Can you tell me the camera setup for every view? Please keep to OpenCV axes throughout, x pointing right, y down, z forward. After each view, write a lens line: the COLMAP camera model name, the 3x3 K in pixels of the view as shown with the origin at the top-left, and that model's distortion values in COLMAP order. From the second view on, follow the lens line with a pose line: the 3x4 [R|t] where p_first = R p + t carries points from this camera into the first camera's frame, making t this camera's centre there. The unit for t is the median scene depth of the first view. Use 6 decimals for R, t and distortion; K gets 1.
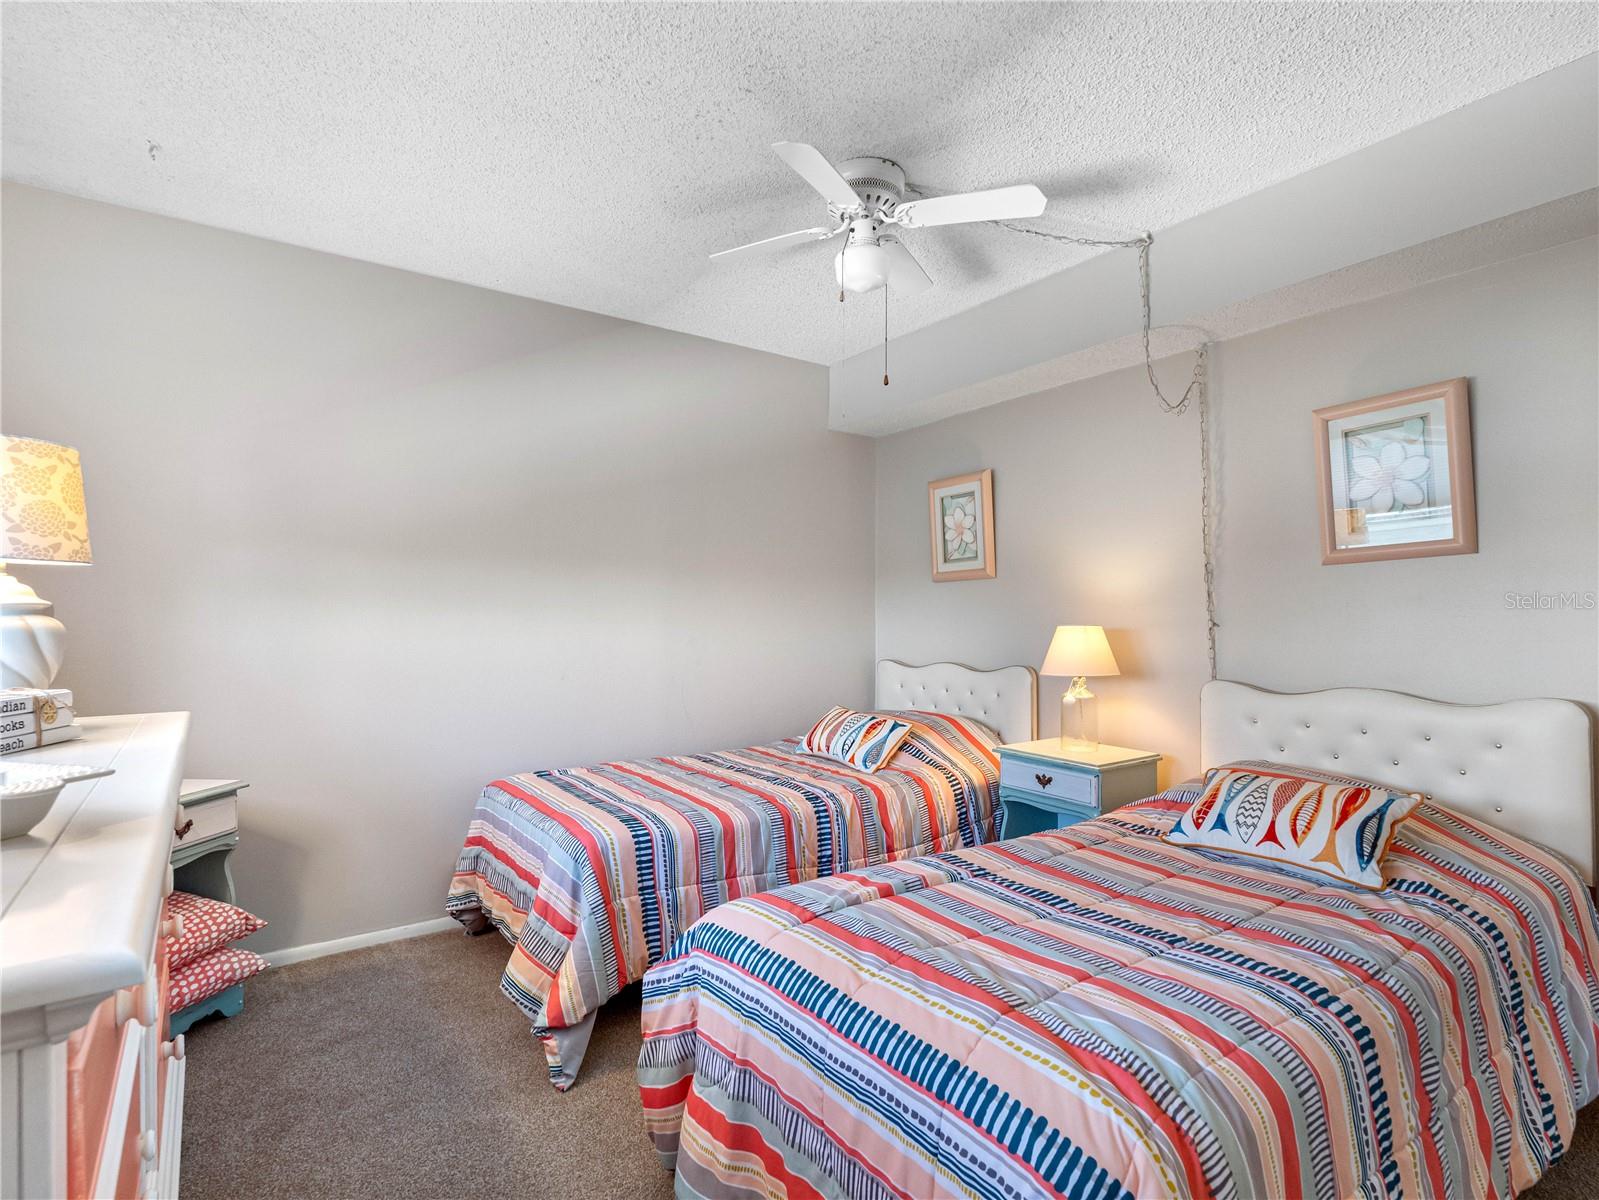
lens RADIAL K [[809.8, 0, 793.3], [0, 809.8, 612.9], [0, 0, 1]] dist [-0.000243, -0.000355]
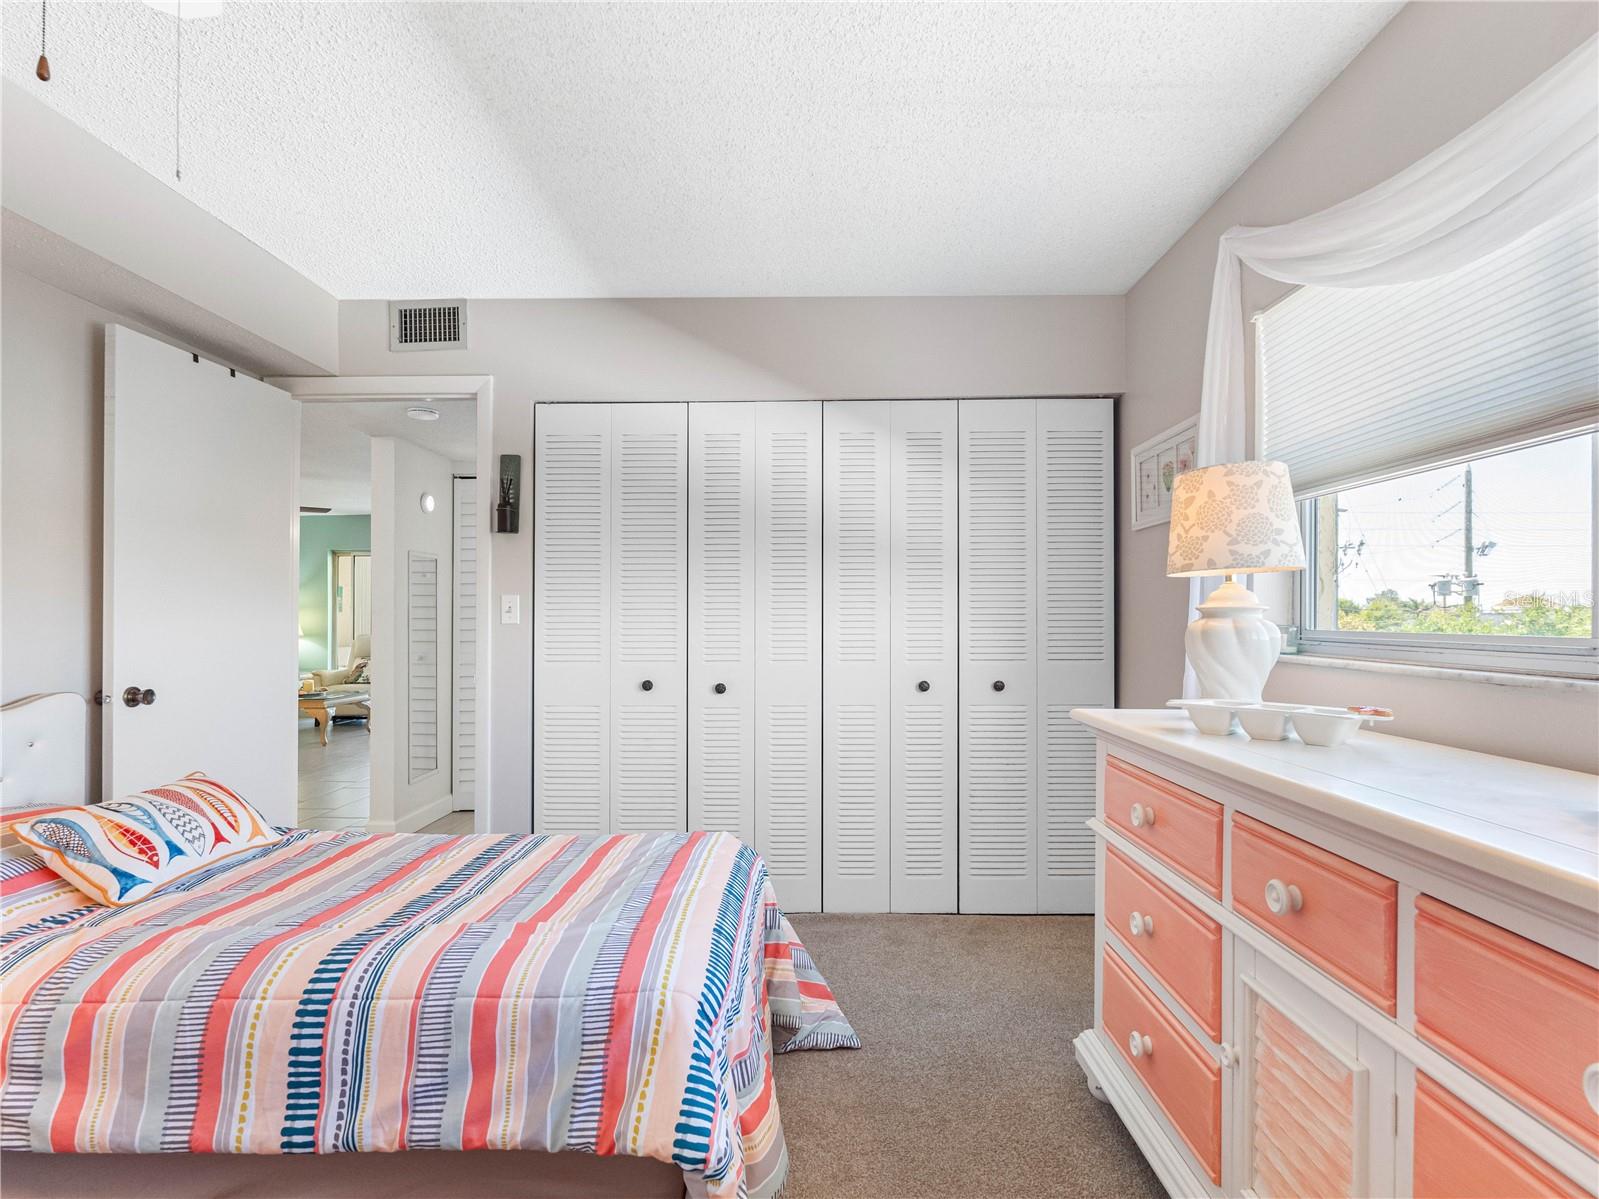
lens RADIAL K [[809.8, 0, 793.3], [0, 809.8, 612.4], [0, 0, 1]] dist [-0.000243, -0.000355]
pose [[-0.799679, 0.017534, 0.600172, -0.570362], [0.006245, 0.999762, -0.020887, 0.026341], [-0.600395, -0.012955, -0.799598, 1.374855]]
